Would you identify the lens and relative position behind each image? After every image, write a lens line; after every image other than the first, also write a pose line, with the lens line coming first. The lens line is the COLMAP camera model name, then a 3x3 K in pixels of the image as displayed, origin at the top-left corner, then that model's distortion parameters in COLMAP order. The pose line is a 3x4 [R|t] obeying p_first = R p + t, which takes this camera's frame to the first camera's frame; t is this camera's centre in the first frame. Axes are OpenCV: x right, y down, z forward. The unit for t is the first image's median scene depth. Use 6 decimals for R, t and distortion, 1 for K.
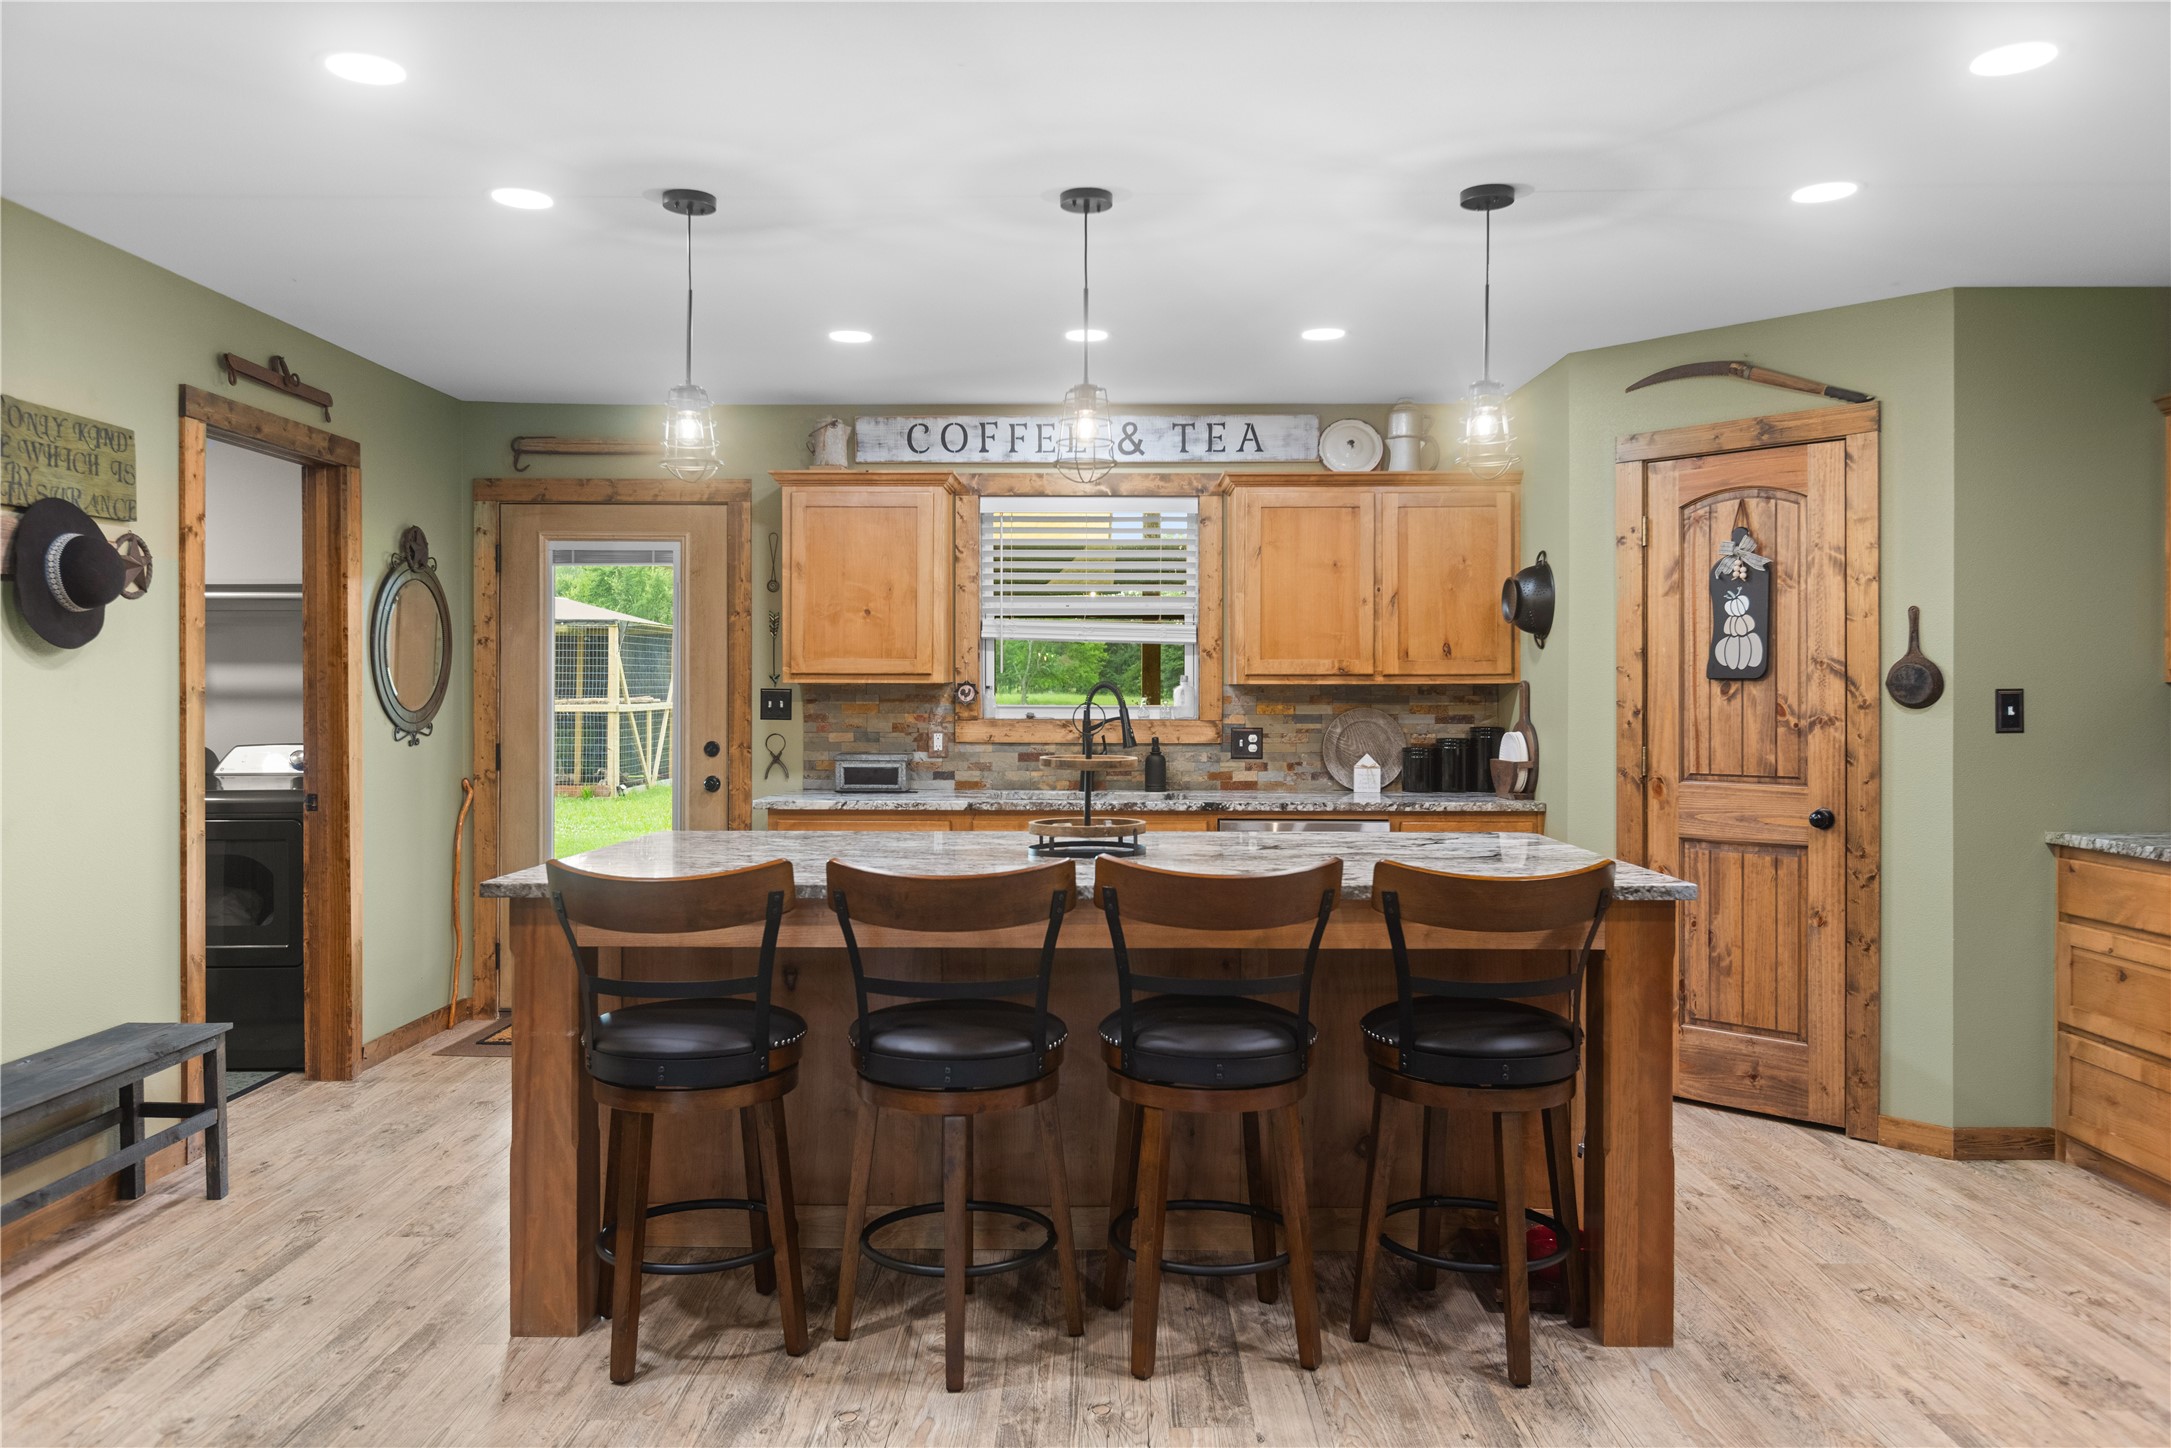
lens RADIAL K [[1535.0, 0, 1089.0], [0, 1535.0, 707.2], [0, 0, 1]] dist [-0.001771, -0.002676]
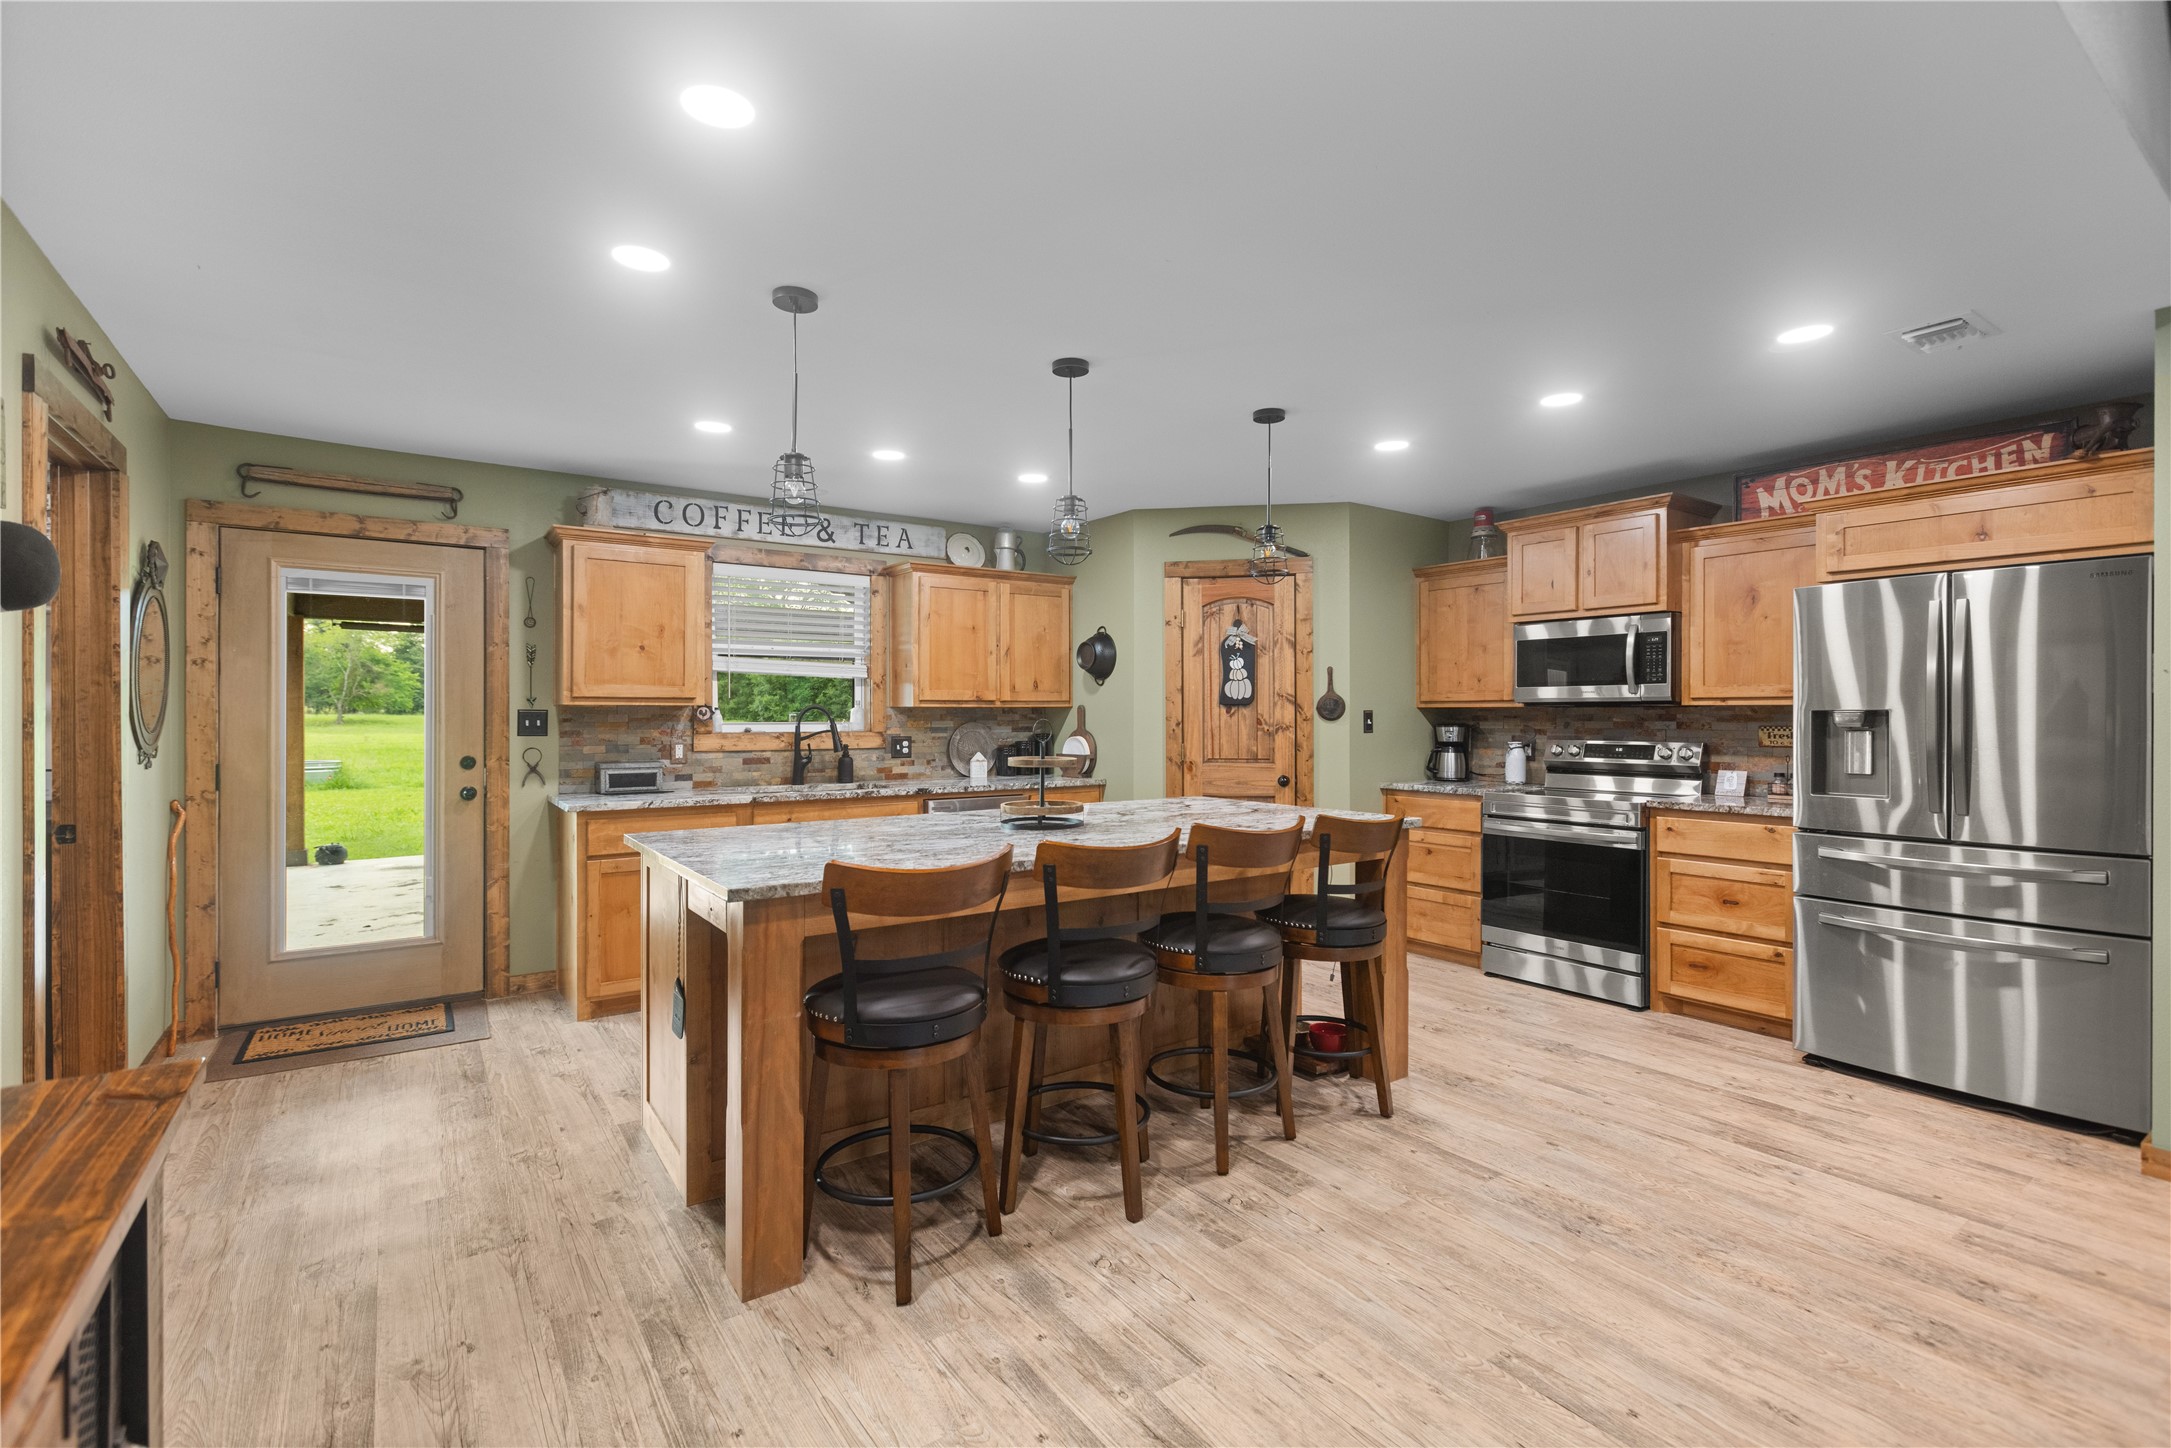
lens RADIAL K [[968.1, 0, 1080.7], [0, 968.1, 714.5], [0, 0, 1]] dist [0.001987, -0.001109]
pose [[0.810750, -0.002171, 0.585389, -0.381434], [0.006478, 0.999965, -0.005264, -0.002170], [-0.585357, 0.008060, 0.810735, 0.193536]]
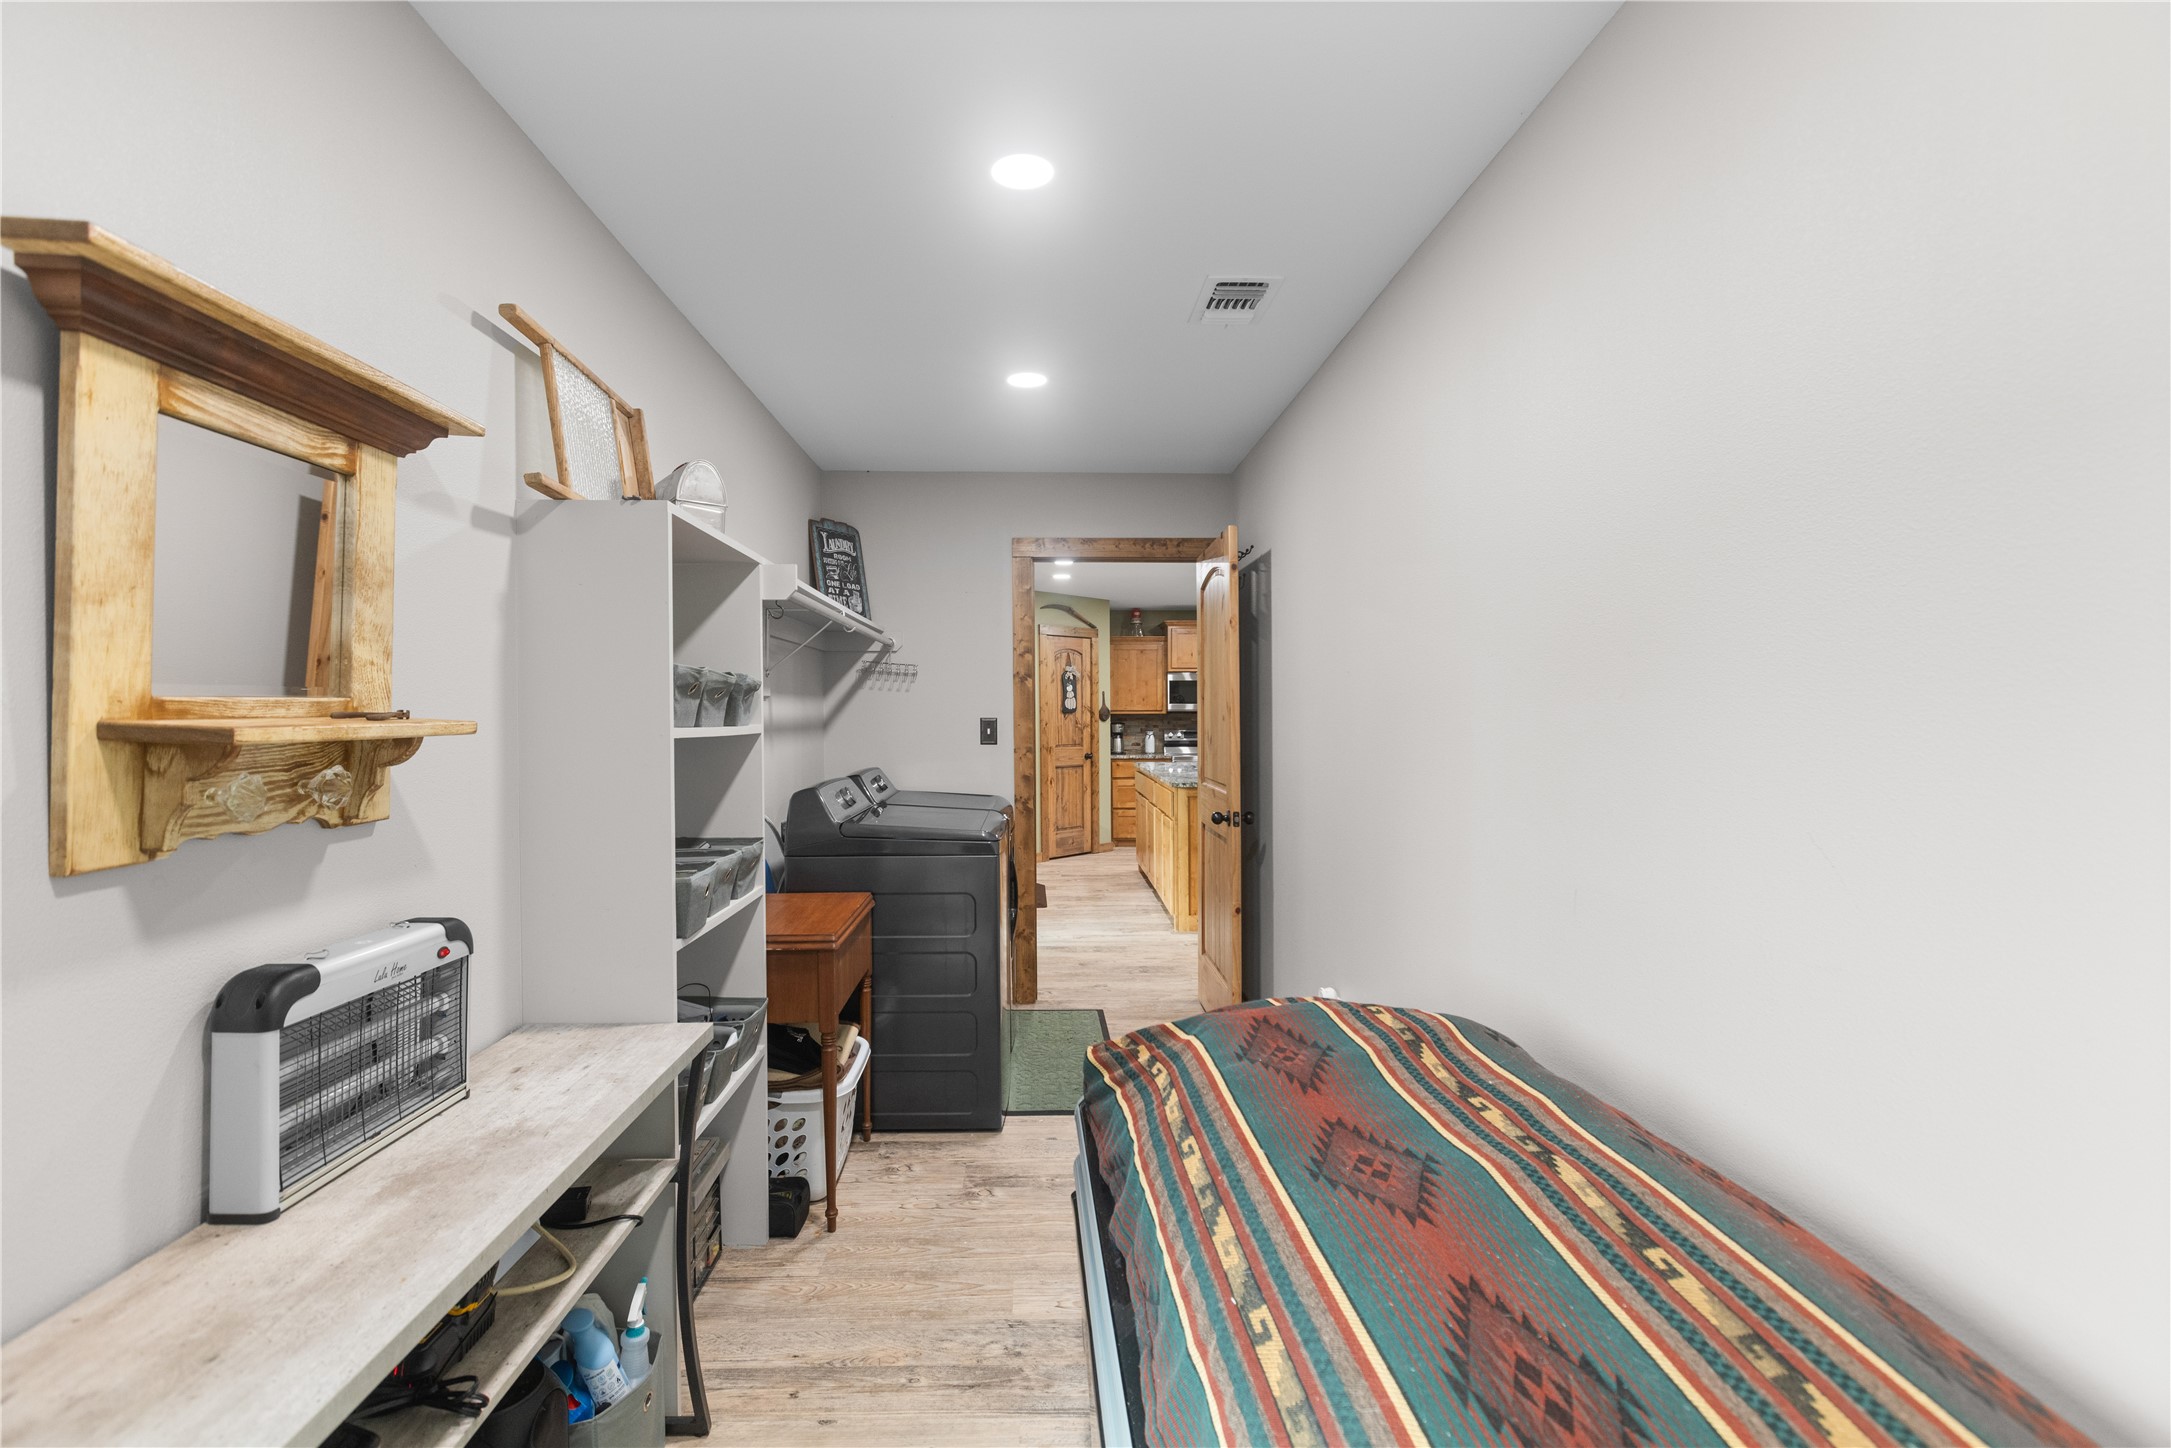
lens RADIAL K [[968.1, 0, 1081.6], [0, 968.1, 710.7], [0, 0, 1]] dist [0.001987, -0.001109]
pose [[-0.053698, 0.004443, 0.998547, -1.468125], [0.011575, 0.999926, -0.003827, -0.014071], [-0.998490, 0.011353, -0.053745, 1.073792]]
